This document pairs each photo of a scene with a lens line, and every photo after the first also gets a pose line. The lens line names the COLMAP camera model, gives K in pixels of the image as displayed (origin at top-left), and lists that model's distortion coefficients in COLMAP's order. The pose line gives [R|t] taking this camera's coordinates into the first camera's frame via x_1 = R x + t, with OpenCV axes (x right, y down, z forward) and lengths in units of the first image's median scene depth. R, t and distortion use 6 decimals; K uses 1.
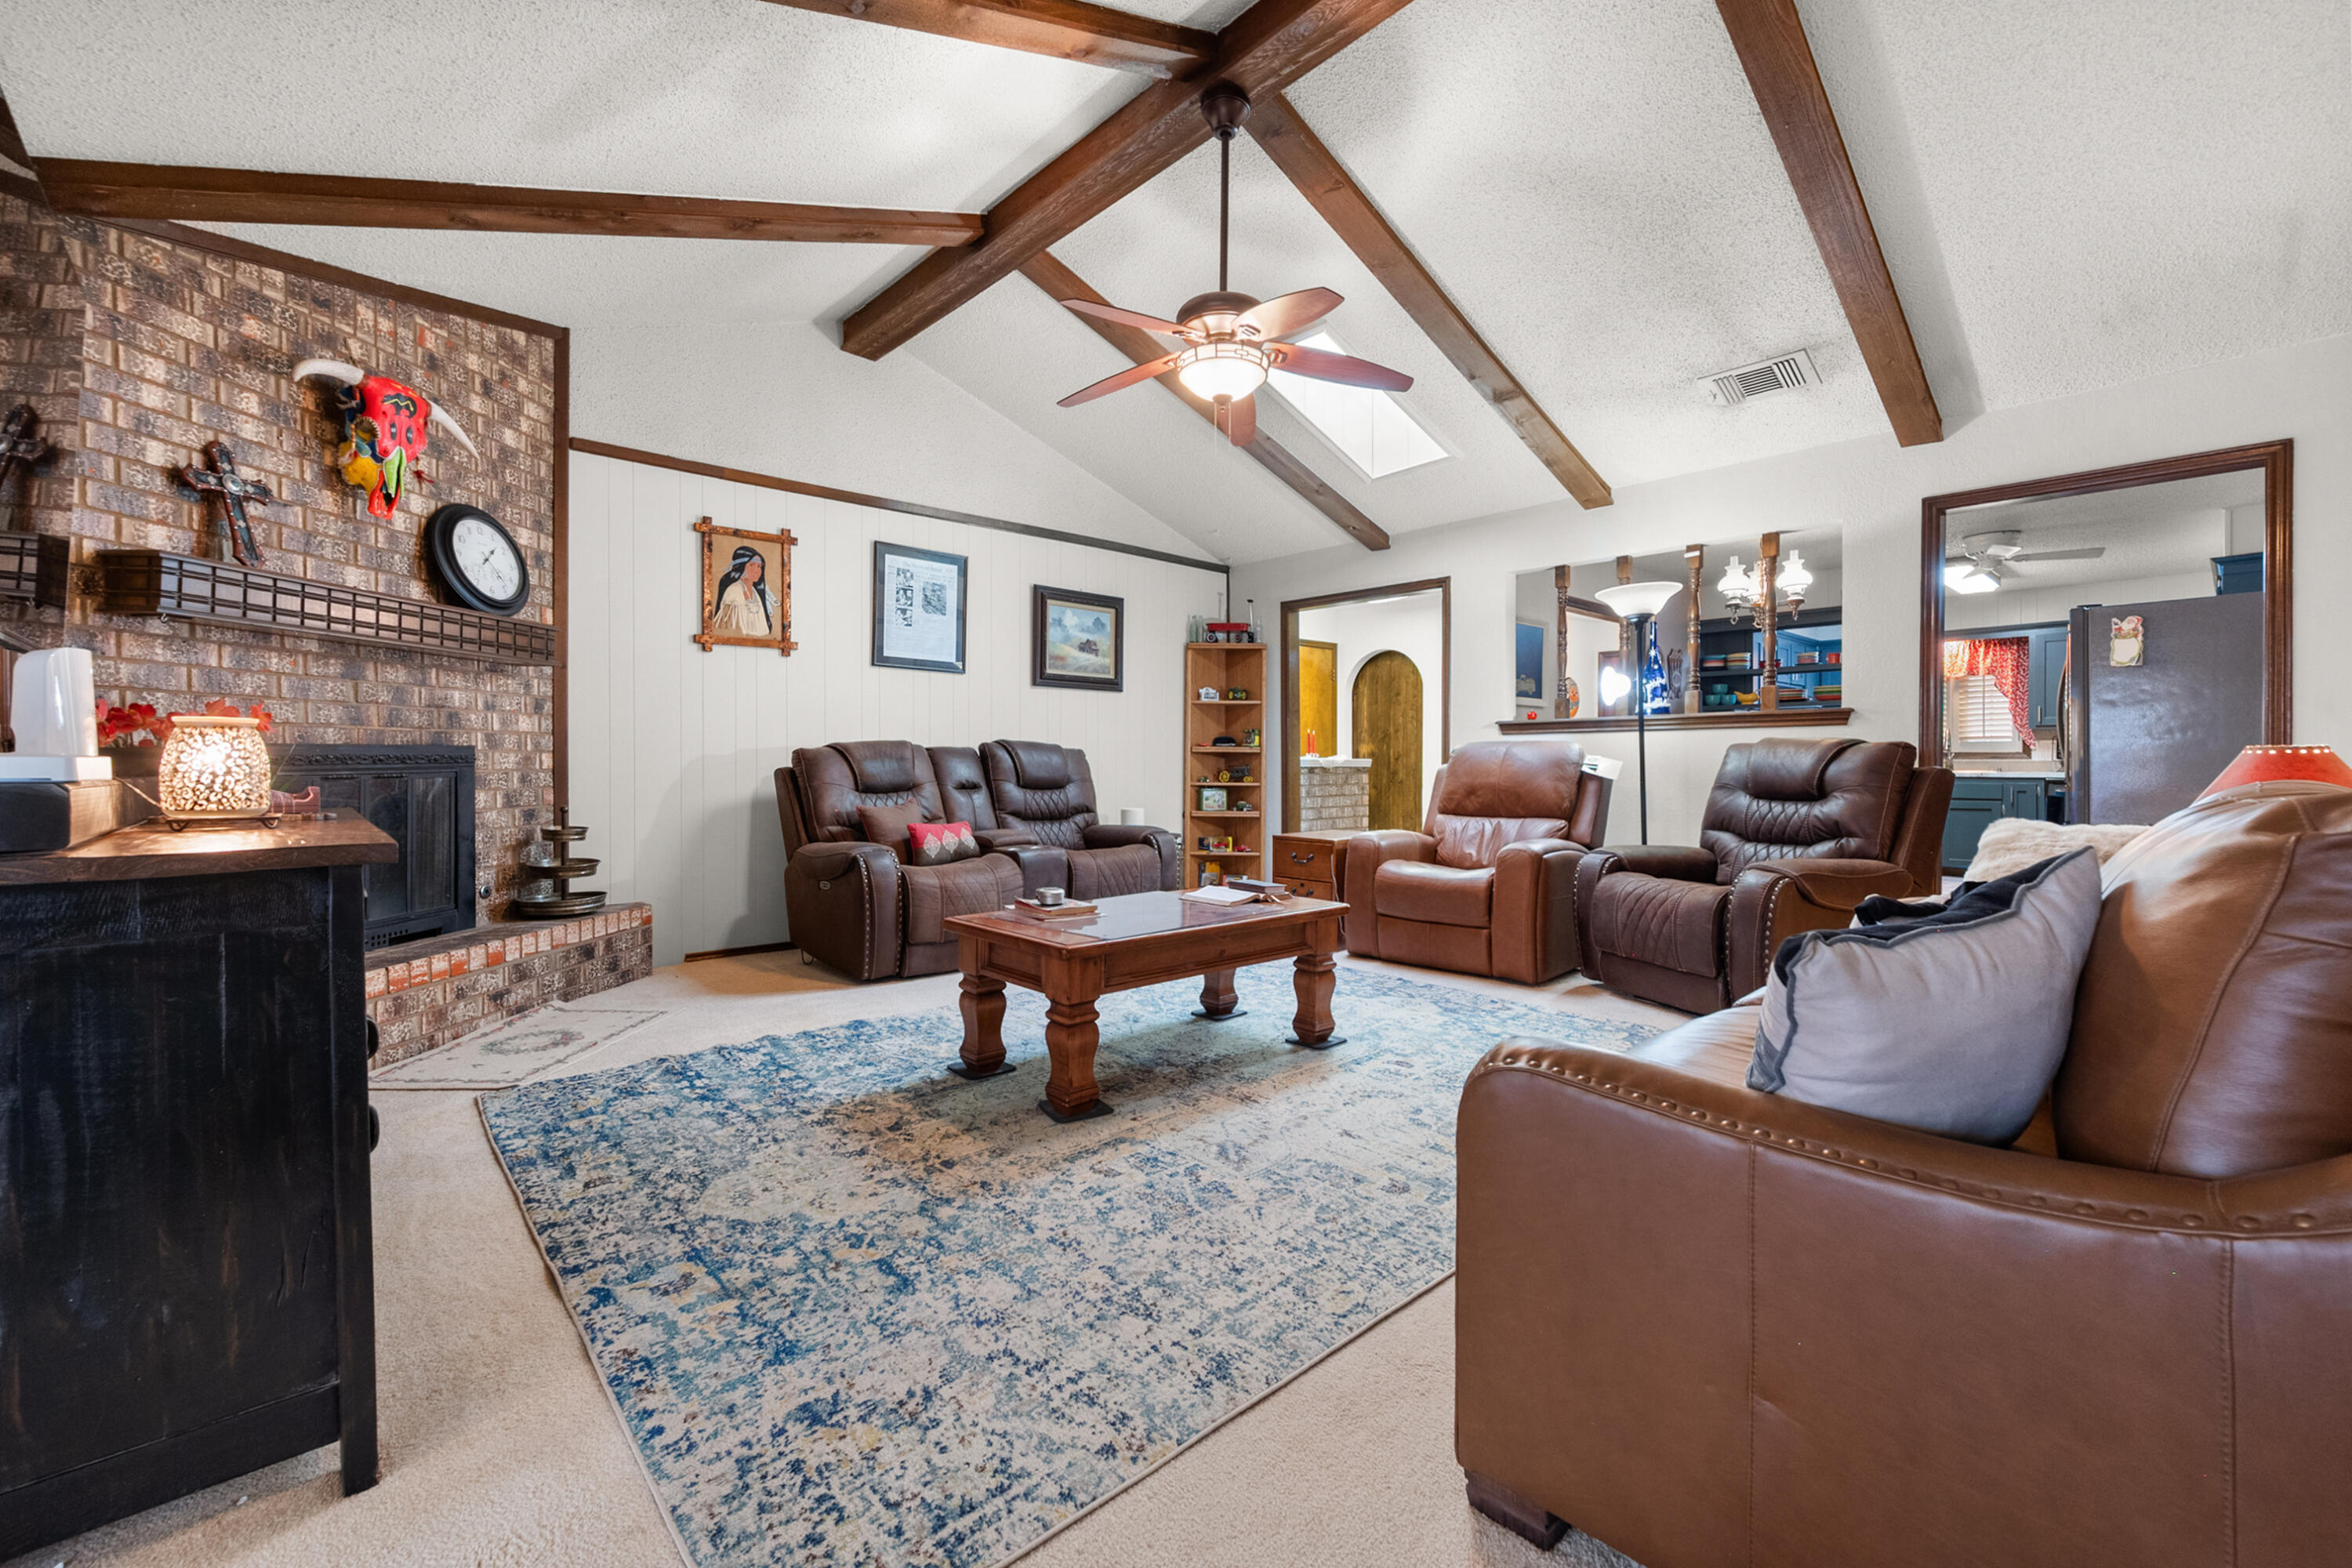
lens RADIAL K [[958.3, 0, 1178.7], [0, 958.3, 771.6], [0, 0, 1]] dist [-0.002012, 0.000035]
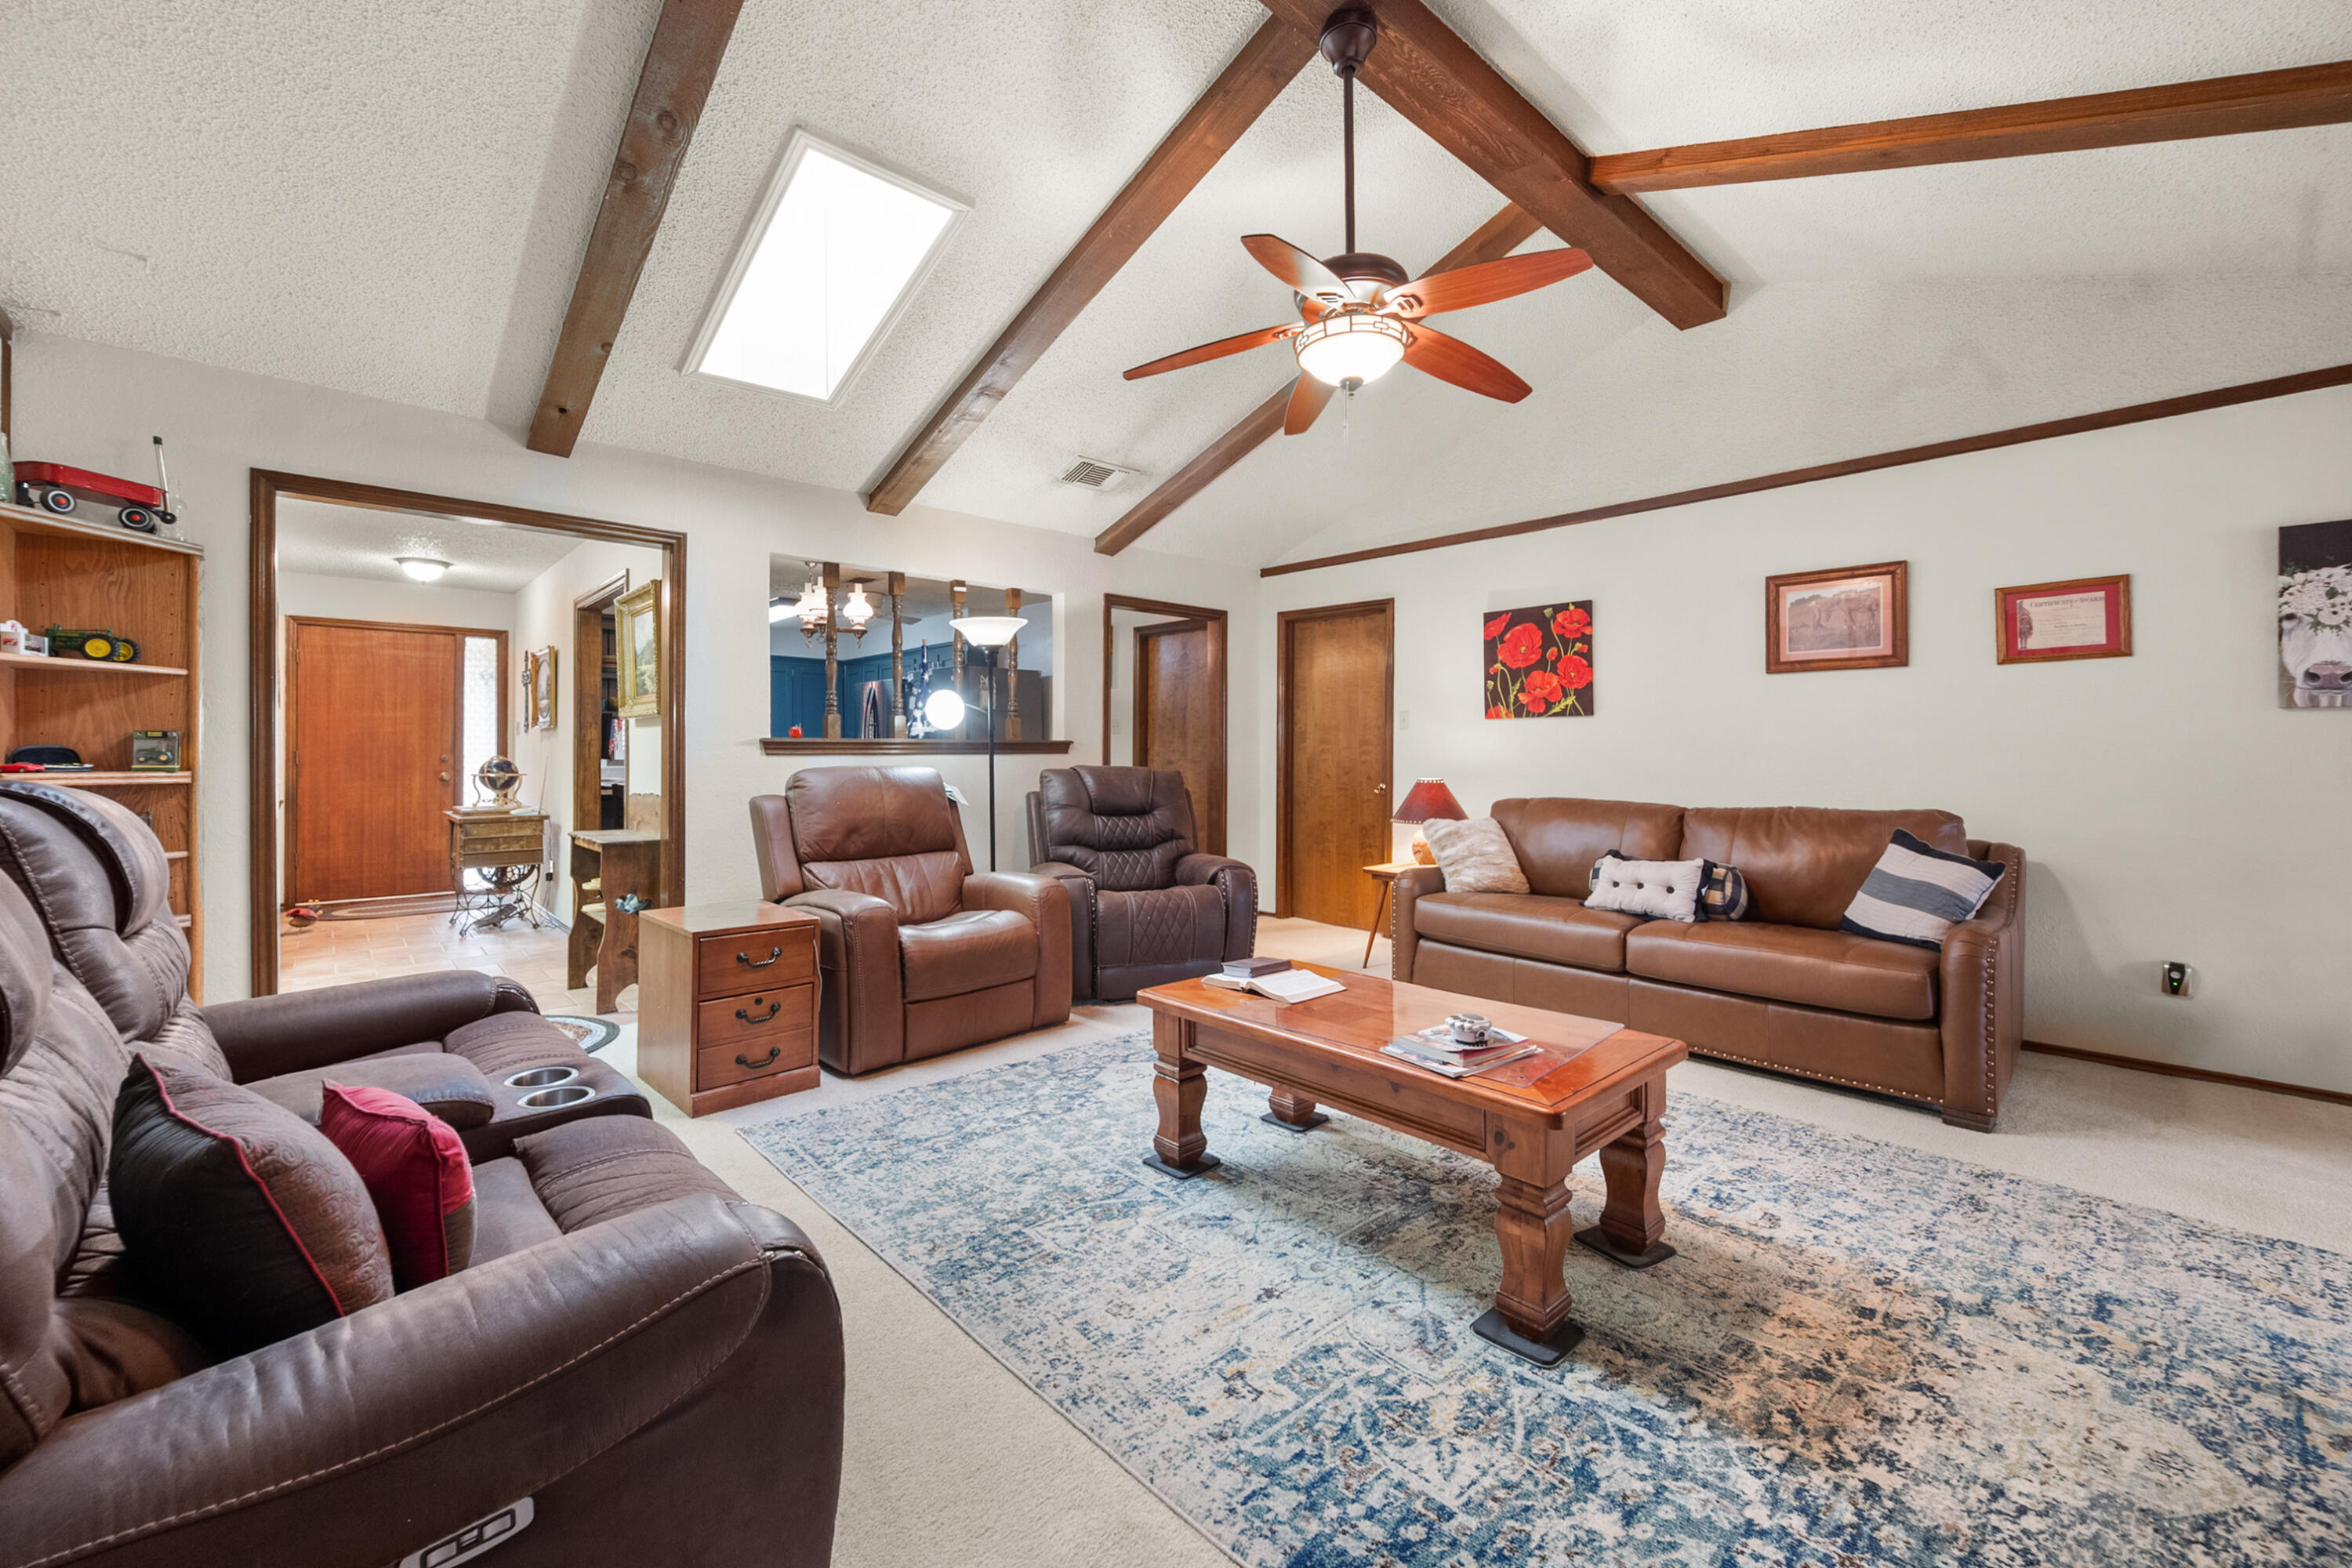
lens RADIAL K [[941.4, 0, 1193.2], [0, 941.4, 764.8], [0, 0, 1]] dist [0.001296, 0.001440]
pose [[-0.001343, -0.011576, 0.999932, -1.094172], [0.007453, 0.999905, 0.011586, -0.092248], [-0.999971, 0.007468, -0.001257, 1.628586]]
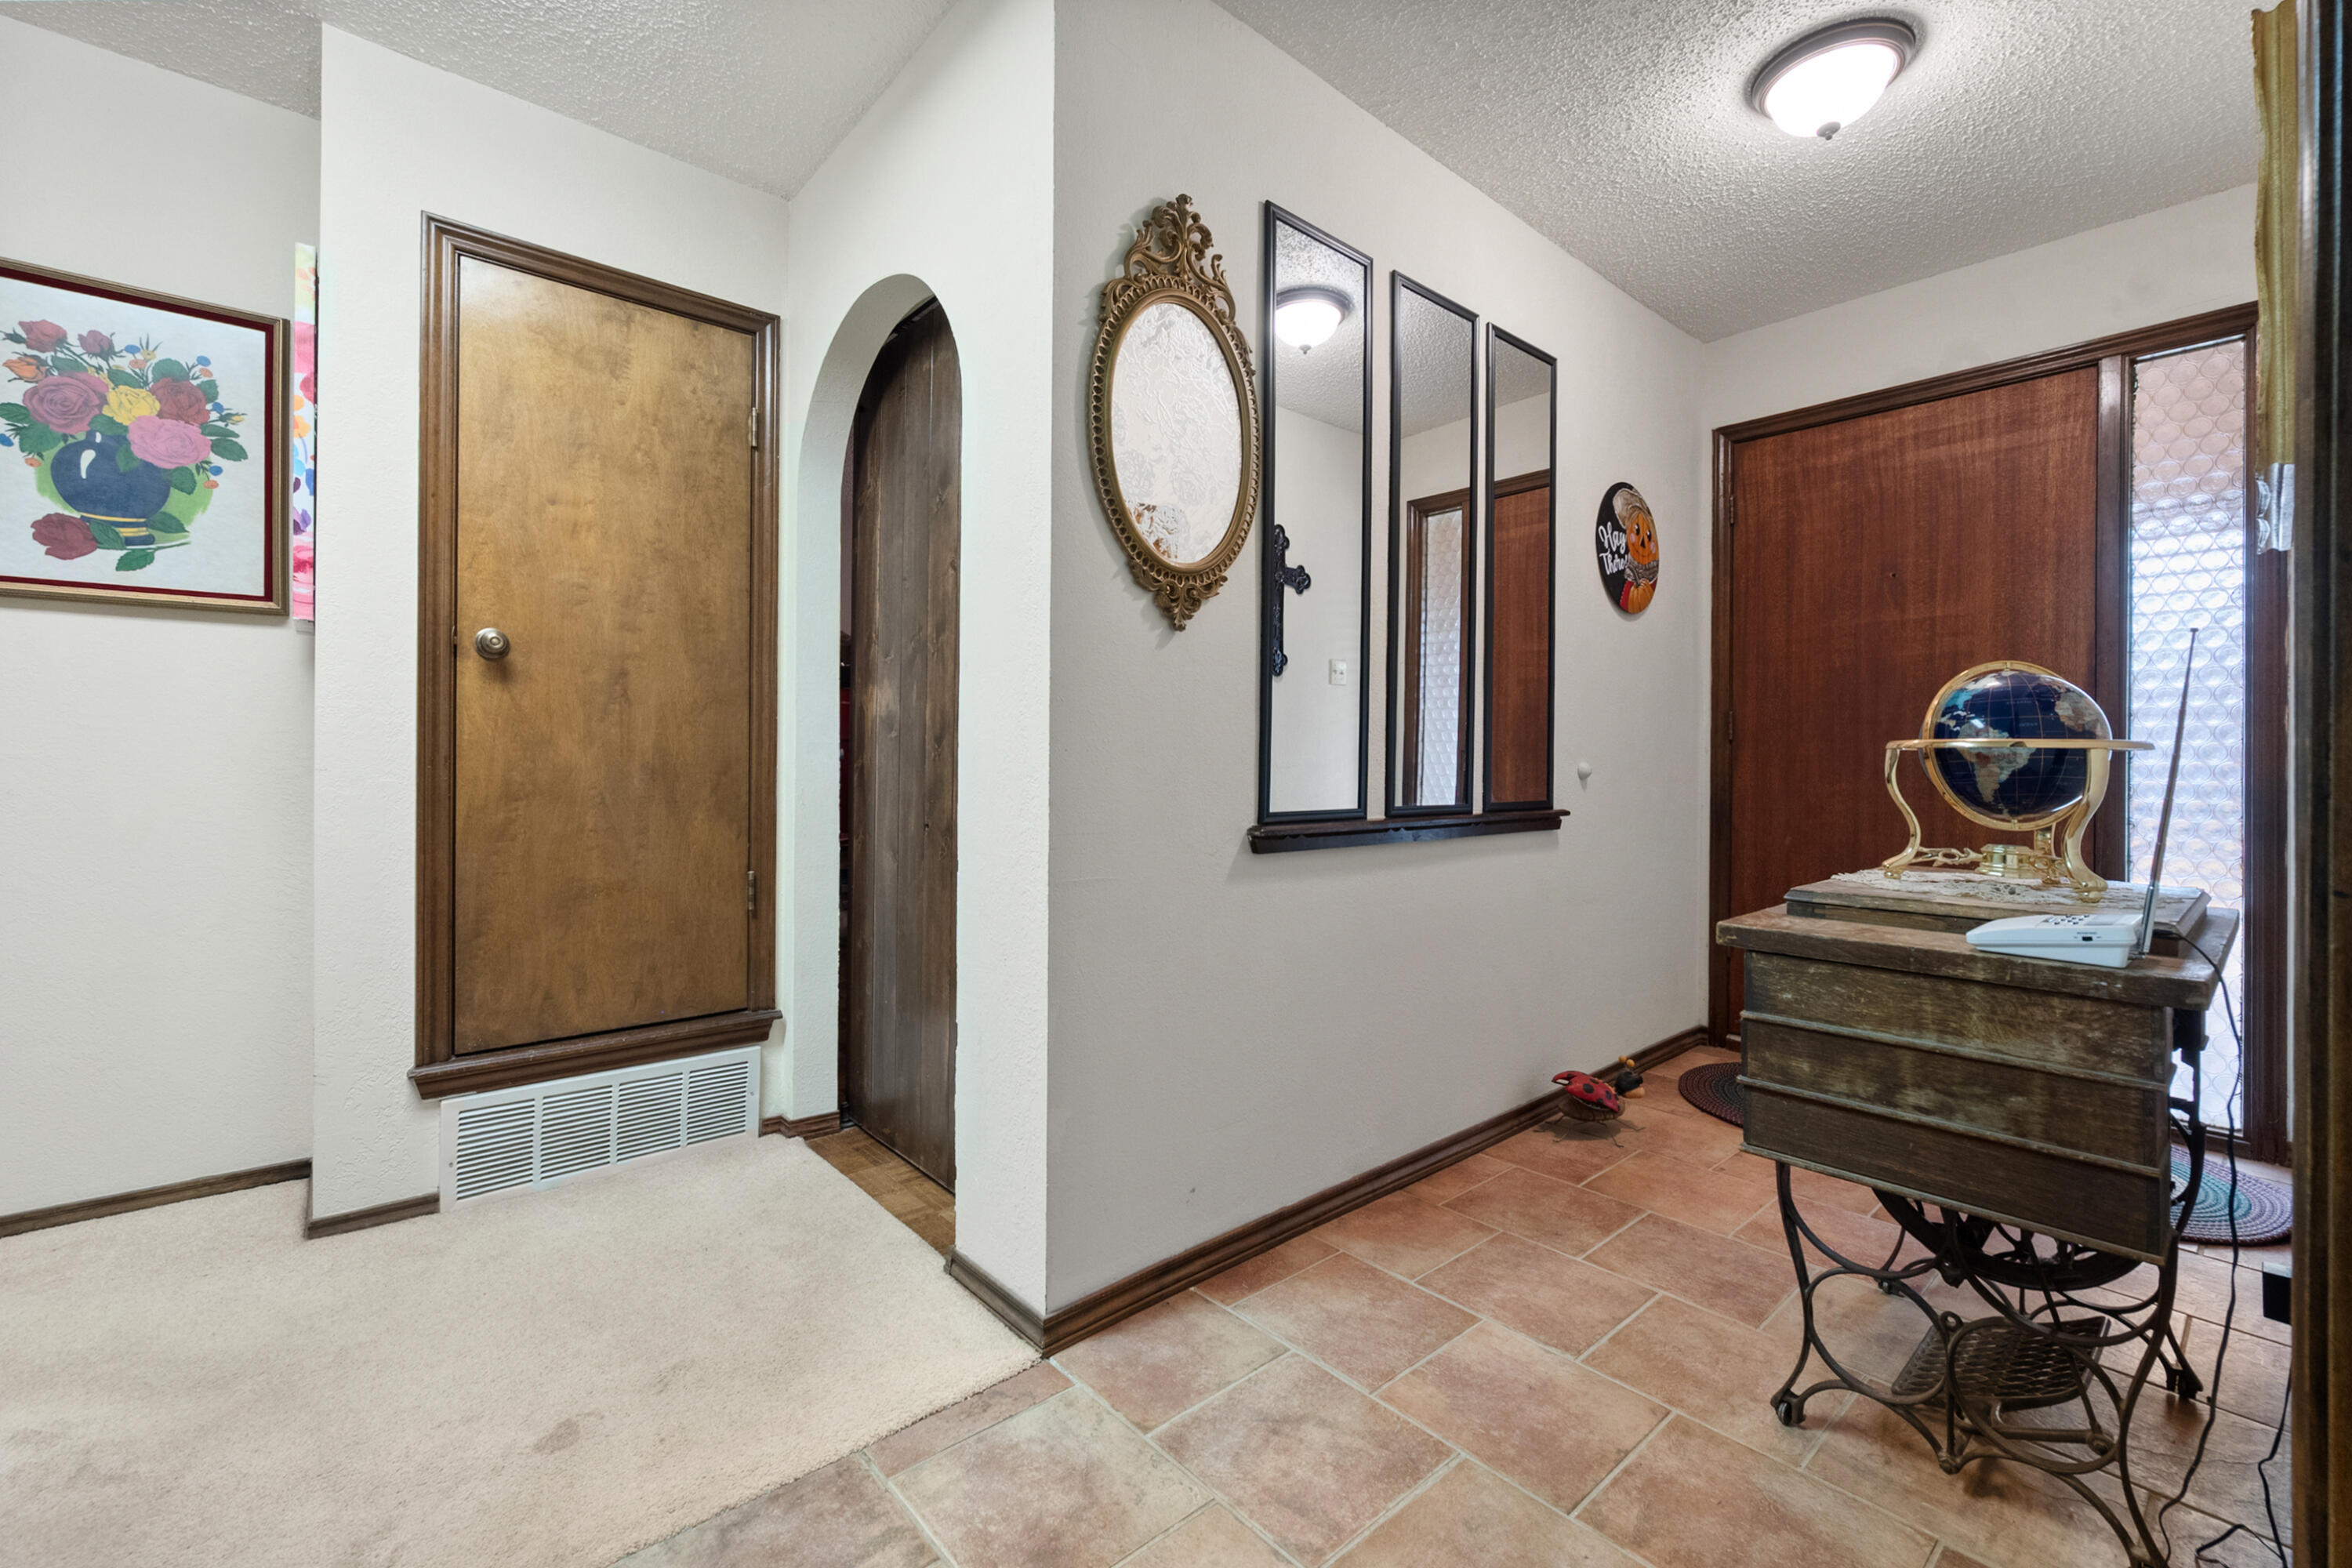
lens RADIAL K [[958.3, 0, 1184.3], [0, 958.3, 764.9], [0, 0, 1]] dist [-0.002012, 0.000035]
pose [[0.999500, 0.006820, -0.030876, 1.255323], [-0.007021, 0.999955, -0.006388, -0.021272], [0.030831, 0.006601, 0.999503, 3.080001]]
